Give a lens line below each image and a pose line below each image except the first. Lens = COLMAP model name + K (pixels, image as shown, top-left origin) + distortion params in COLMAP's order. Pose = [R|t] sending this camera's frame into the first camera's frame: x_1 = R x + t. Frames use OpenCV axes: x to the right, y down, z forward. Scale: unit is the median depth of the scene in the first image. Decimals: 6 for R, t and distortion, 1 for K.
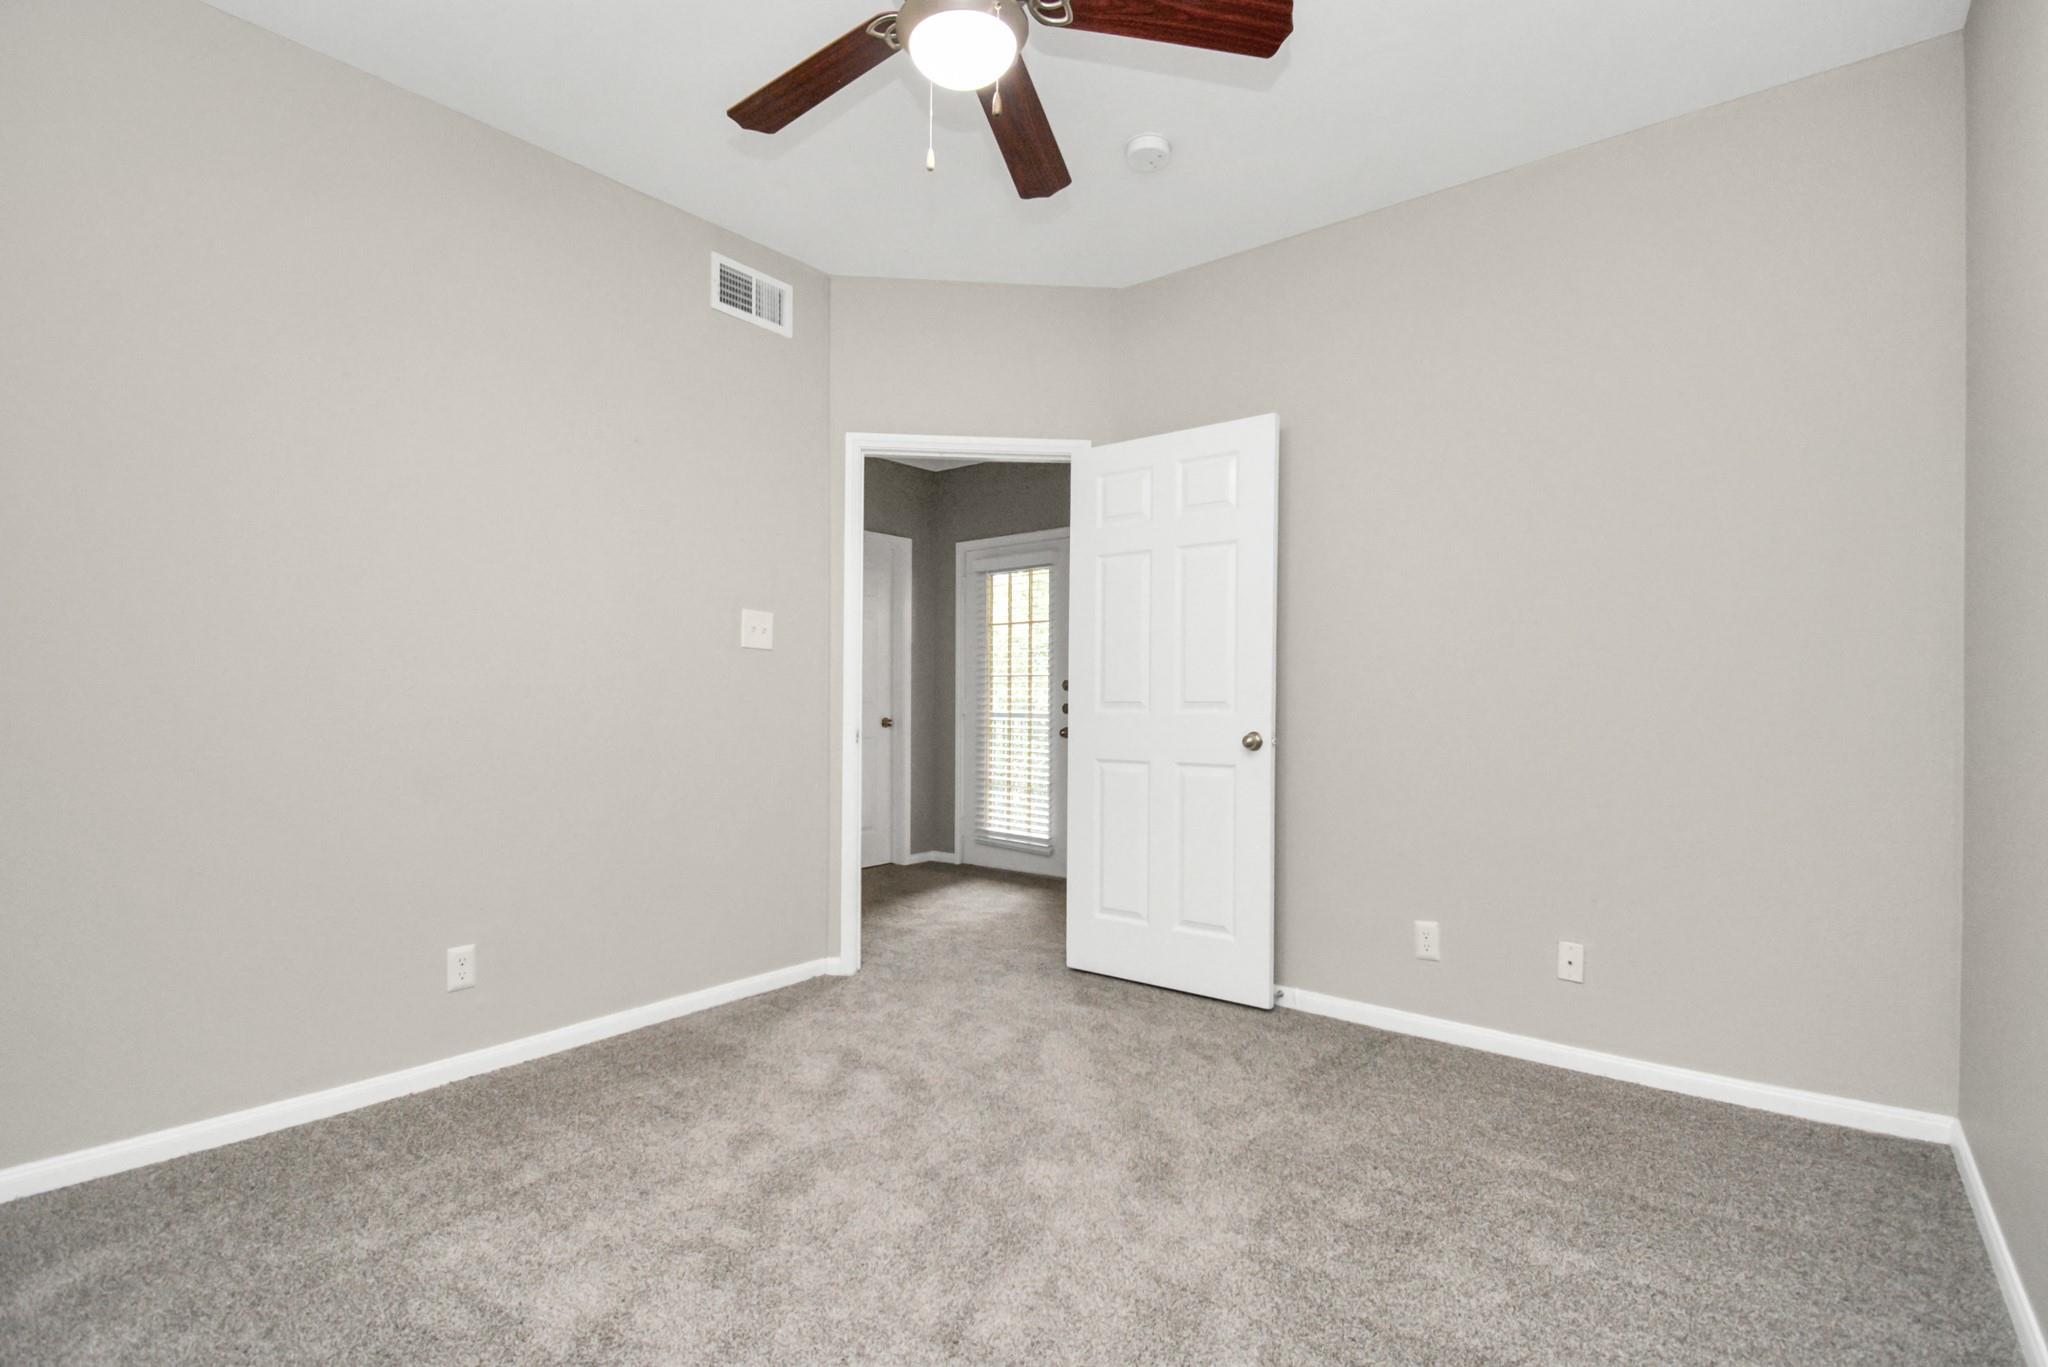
lens RADIAL K [[942.7, 0, 1031.0], [0, 942.7, 684.7], [0, 0, 1]] dist [-0.024603, -0.000031]
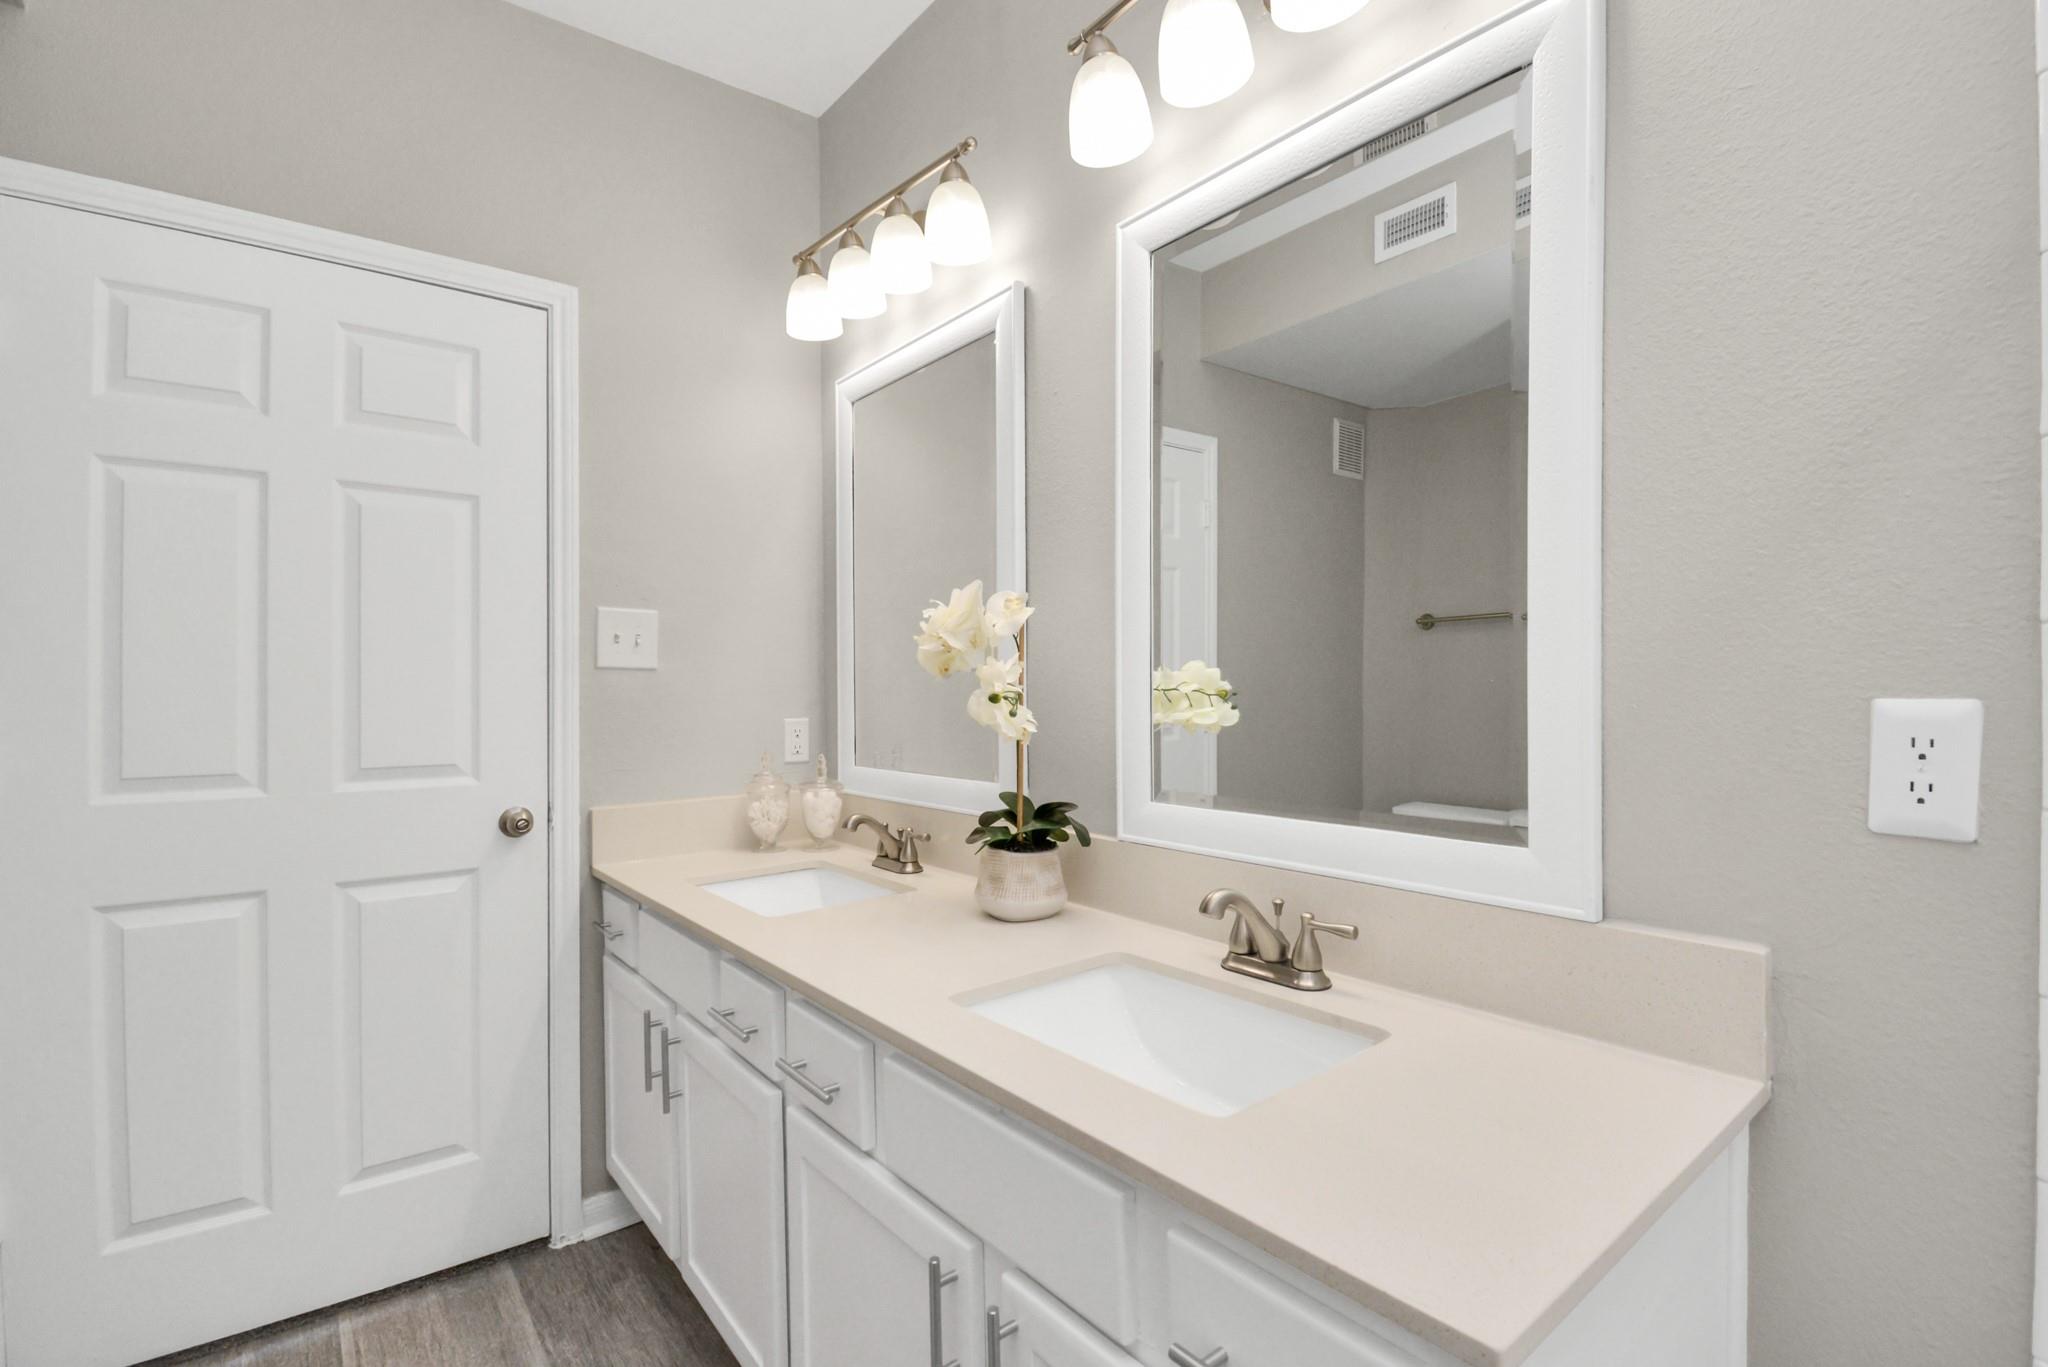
lens RADIAL K [[942.7, 0, 1031.0], [0, 942.7, 684.7], [0, 0, 1]] dist [-0.024603, -0.000031]
pose [[0.250416, -0.007932, 0.968106, -0.259727], [-0.000981, 0.999964, 0.008447, -0.035921], [-0.968138, -0.003065, 0.250400, 0.491005]]
